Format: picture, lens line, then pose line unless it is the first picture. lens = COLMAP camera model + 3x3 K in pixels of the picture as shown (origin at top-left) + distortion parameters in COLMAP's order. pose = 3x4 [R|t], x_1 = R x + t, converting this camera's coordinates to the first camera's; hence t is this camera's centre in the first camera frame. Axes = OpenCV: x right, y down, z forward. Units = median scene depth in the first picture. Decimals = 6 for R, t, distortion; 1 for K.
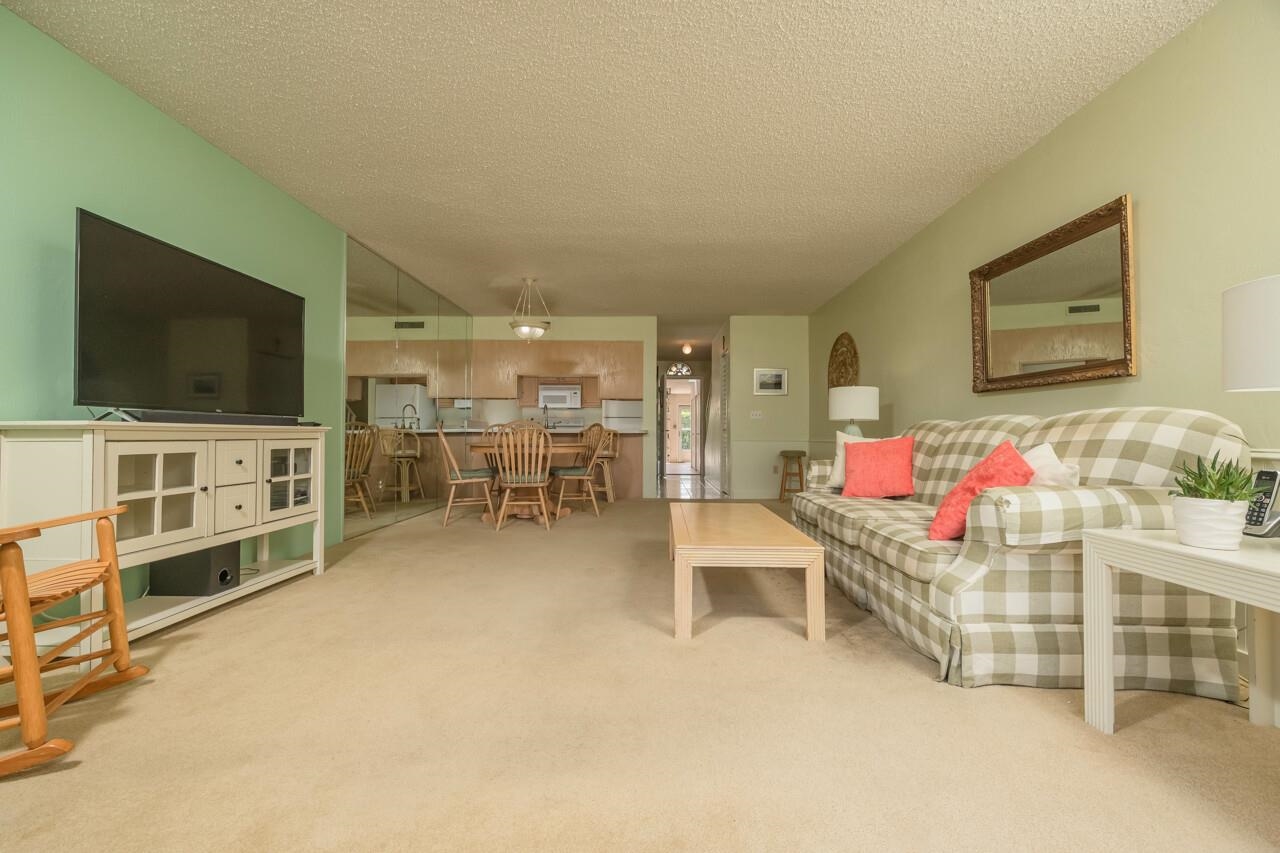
lens RADIAL K [[507.7, 0, 669.6], [0, 507.7, 429.3], [0, 0, 1]] dist [-0.000630, -0.000295]
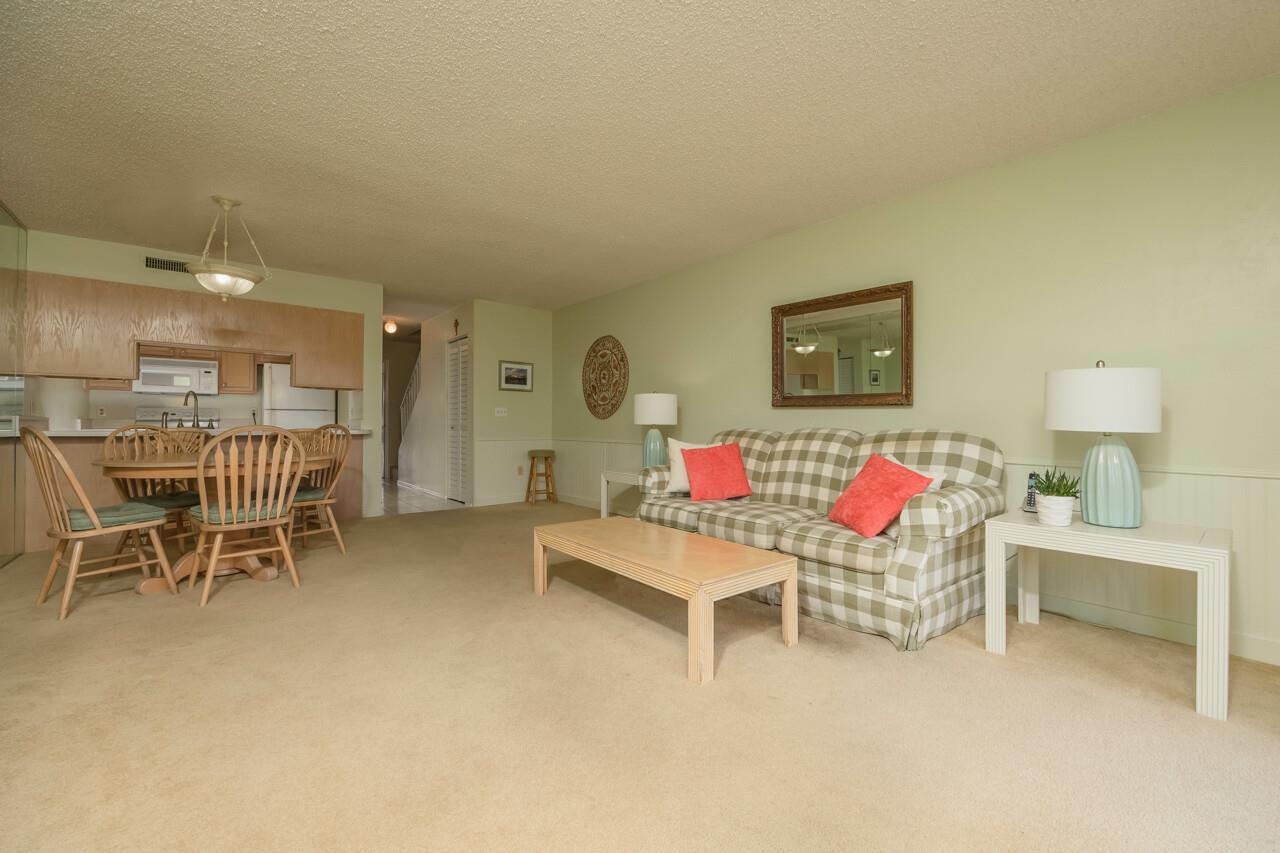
lens RADIAL K [[507.7, 0, 669.6], [0, 507.7, 429.3], [0, 0, 1]] dist [-0.000630, -0.000295]
pose [[0.765926, -0.005231, 0.642907, -0.290009], [-0.010336, 0.999737, 0.020448, -0.030083], [-0.642846, -0.022307, 0.765671, 0.166475]]
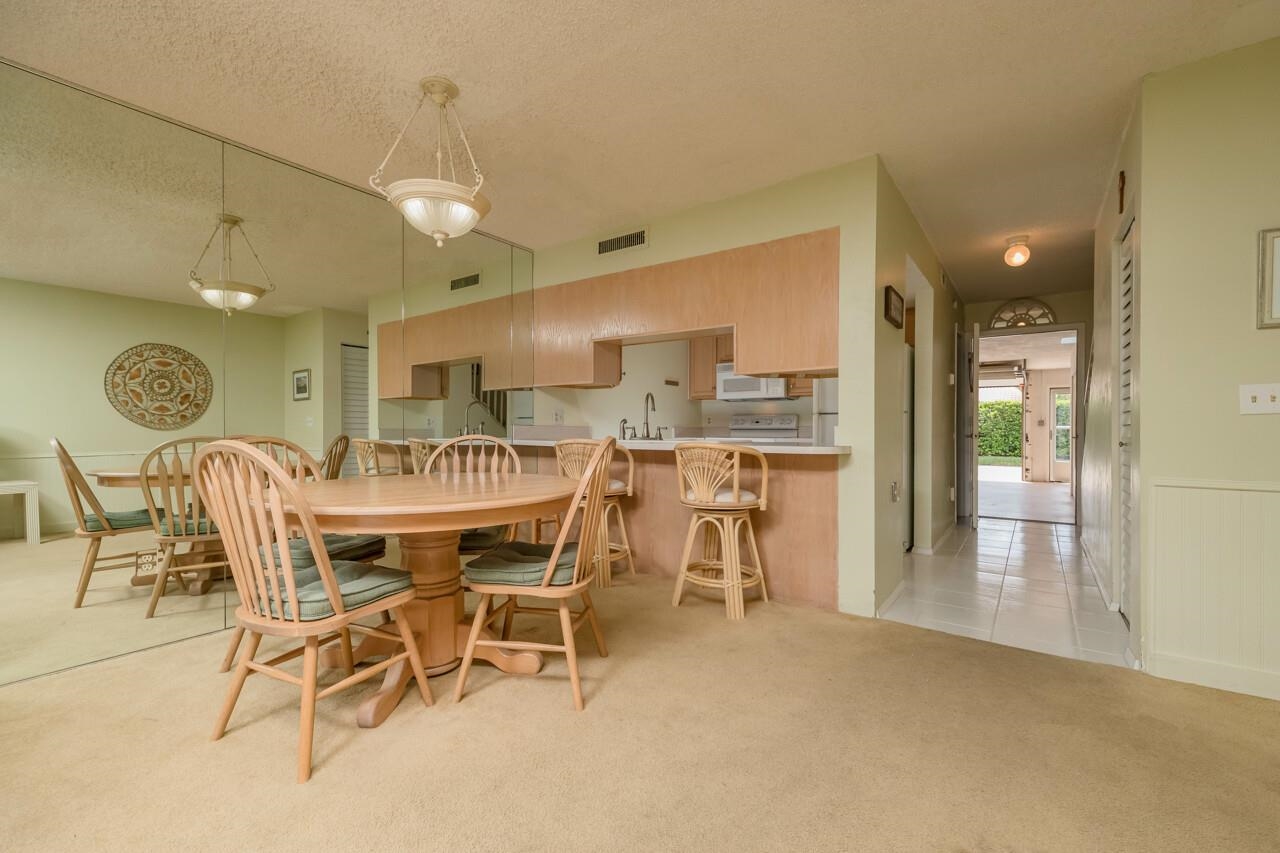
lens RADIAL K [[519.1, 0, 639.4], [0, 519.1, 432.6], [0, 0, 1]] dist [0.000077, -0.000062]
pose [[0.774237, 0.004343, -0.632881, 0.130755], [0.006151, 0.999878, 0.014386, -0.024853], [0.632866, -0.015031, 0.774115, 0.866643]]
